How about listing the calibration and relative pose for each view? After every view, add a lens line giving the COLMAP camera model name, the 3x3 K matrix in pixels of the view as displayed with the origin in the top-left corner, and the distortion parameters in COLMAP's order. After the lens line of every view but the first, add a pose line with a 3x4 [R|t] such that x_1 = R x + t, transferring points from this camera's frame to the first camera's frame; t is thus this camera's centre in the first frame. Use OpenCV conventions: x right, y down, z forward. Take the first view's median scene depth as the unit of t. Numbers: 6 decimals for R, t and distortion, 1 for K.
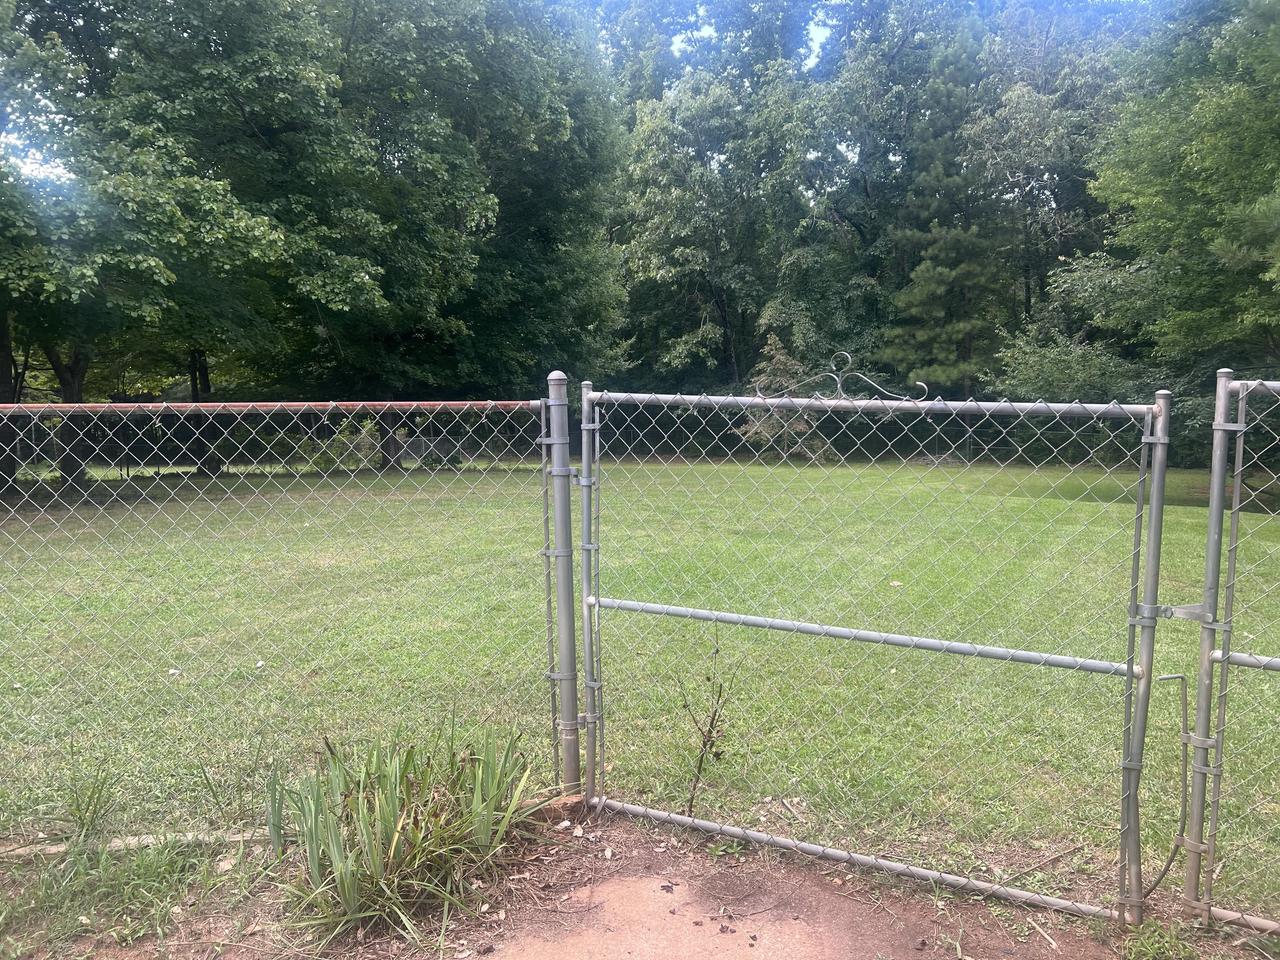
lens RADIAL K [[974.3, 0, 634.5], [0, 974.3, 480.5], [0, 0, 1]] dist [0.038984, -0.039017]
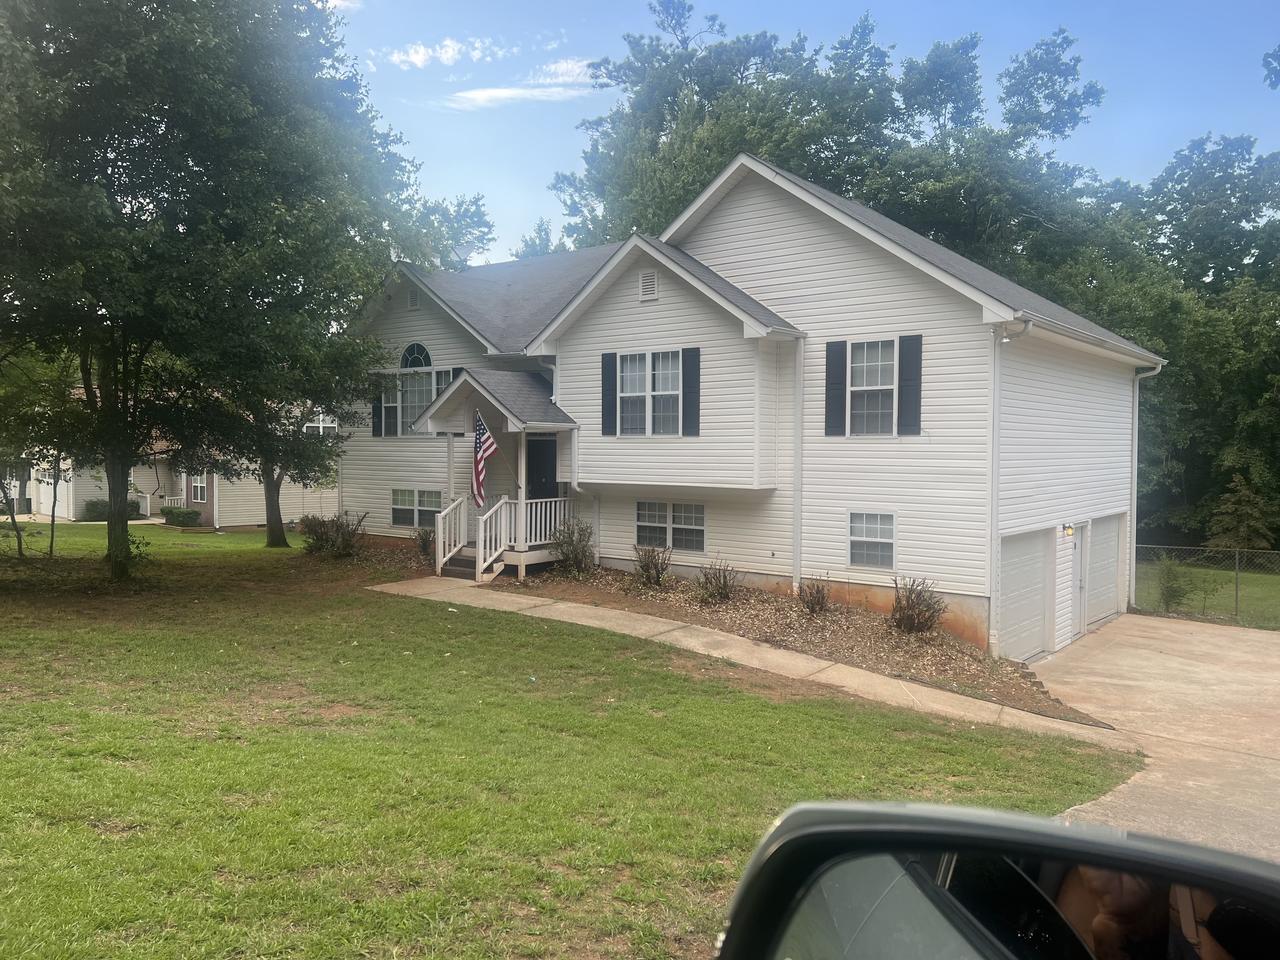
lens RADIAL K [[974.3, 0, 639.8], [0, 974.3, 469.8], [0, 0, 1]] dist [0.038984, -0.039017]
pose [[0.959843, 0.042935, -0.277231, -0.277569], [-0.070713, 0.993338, -0.090987, 0.026821], [0.271478, 0.106937, 0.956485, -0.531387]]
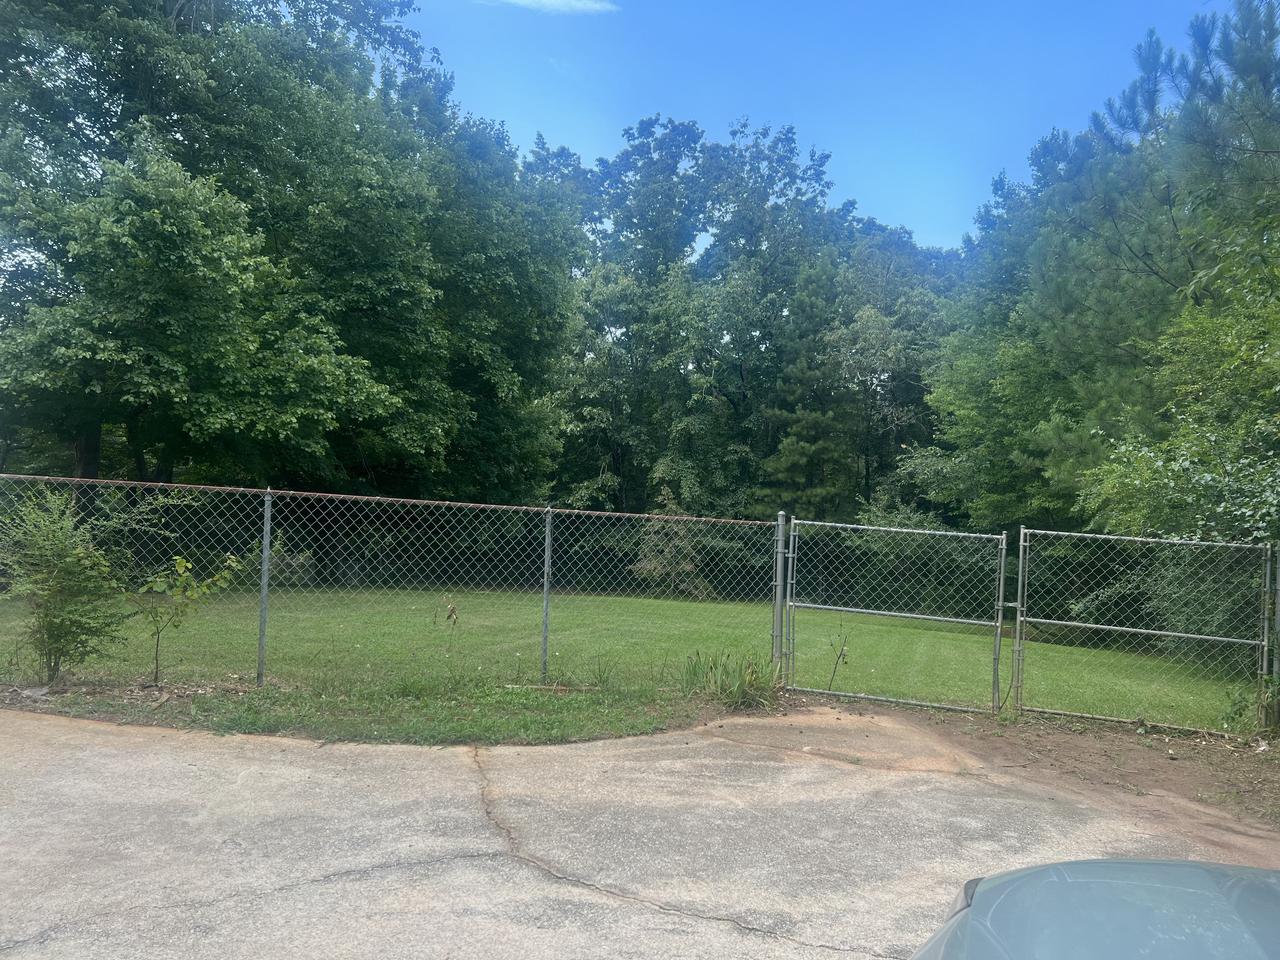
lens RADIAL K [[974.3, 0, 640.2], [0, 974.3, 491.5], [0, 0, 1]] dist [0.038984, -0.039017]
pose [[0.983682, 0.067710, 0.166688, -0.084362], [-0.044562, 0.989305, -0.138889, 0.020013], [-0.174309, 0.129194, 0.976179, -0.138253]]
